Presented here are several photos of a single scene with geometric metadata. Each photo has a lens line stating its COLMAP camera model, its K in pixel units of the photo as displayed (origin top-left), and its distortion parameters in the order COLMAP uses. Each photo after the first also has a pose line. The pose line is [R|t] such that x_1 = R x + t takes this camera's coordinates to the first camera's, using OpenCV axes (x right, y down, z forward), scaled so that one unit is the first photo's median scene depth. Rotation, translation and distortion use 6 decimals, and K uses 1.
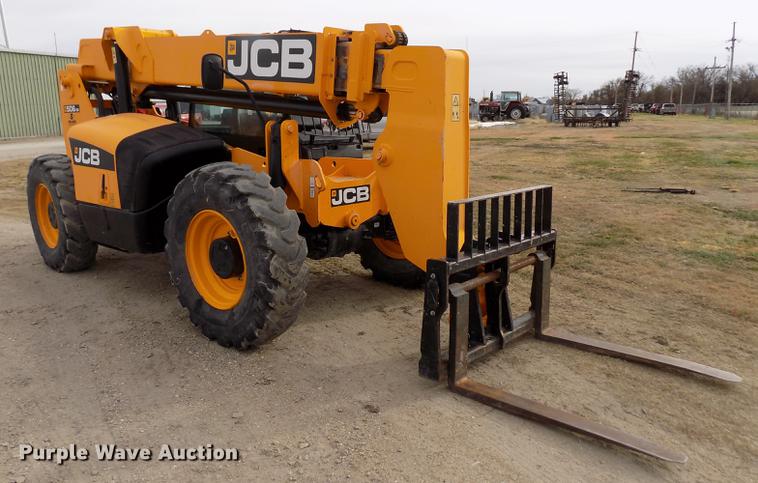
lens RADIAL K [[596.2, 0, 350.9], [0, 596.2, 240.7], [0, 0, 1]] dist [-0.076257, 0.080663]
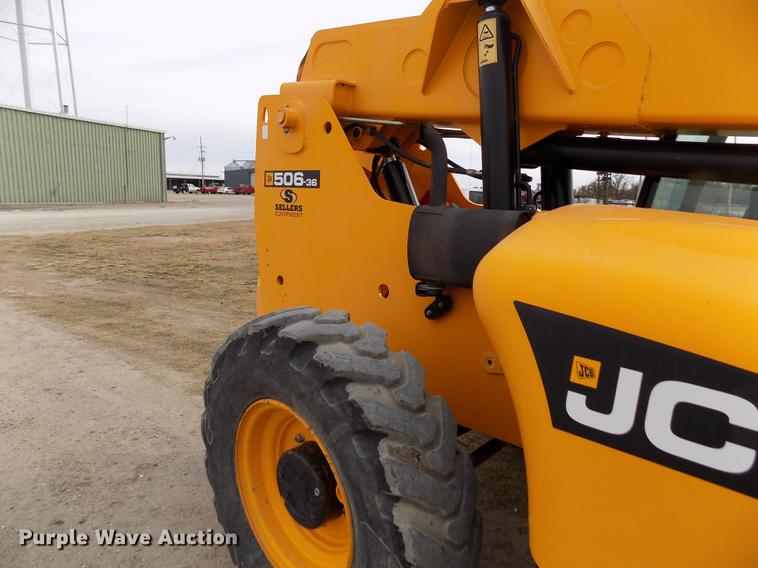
lens RADIAL K [[512.5, 0, 383.7], [0, 512.5, 278.4], [0, 0, 1]] dist [-0.072151, 0.072281]
pose [[0.998300, 0.045047, 0.036980, -0.614719], [-0.043143, 0.997778, -0.050778, -0.195943], [-0.039185, 0.049096, 0.998025, 0.906716]]
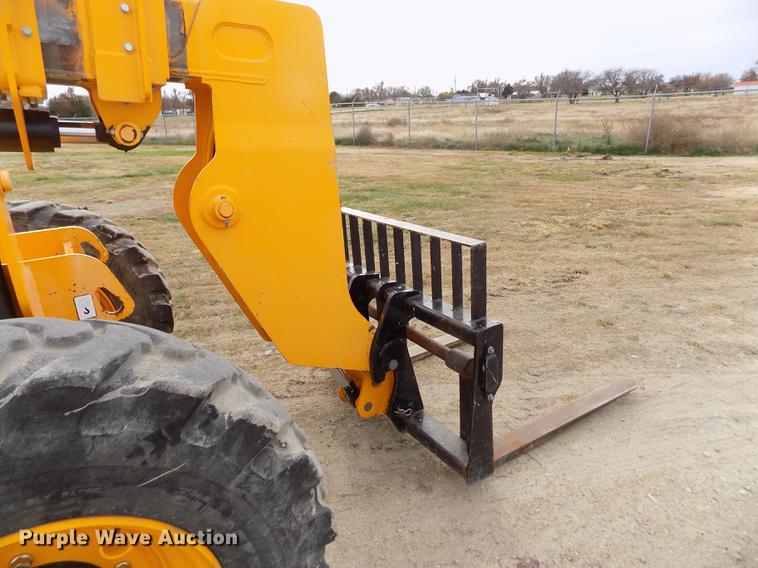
lens RADIAL K [[512.5, 0, 383.7], [0, 512.5, 278.4], [0, 0, 1]] dist [-0.072151, 0.072281]
pose [[0.235157, -0.302843, 0.923573, -0.293081], [0.240429, 0.938814, 0.246623, -0.137610], [-0.941751, 0.164058, 0.293581, 0.636996]]
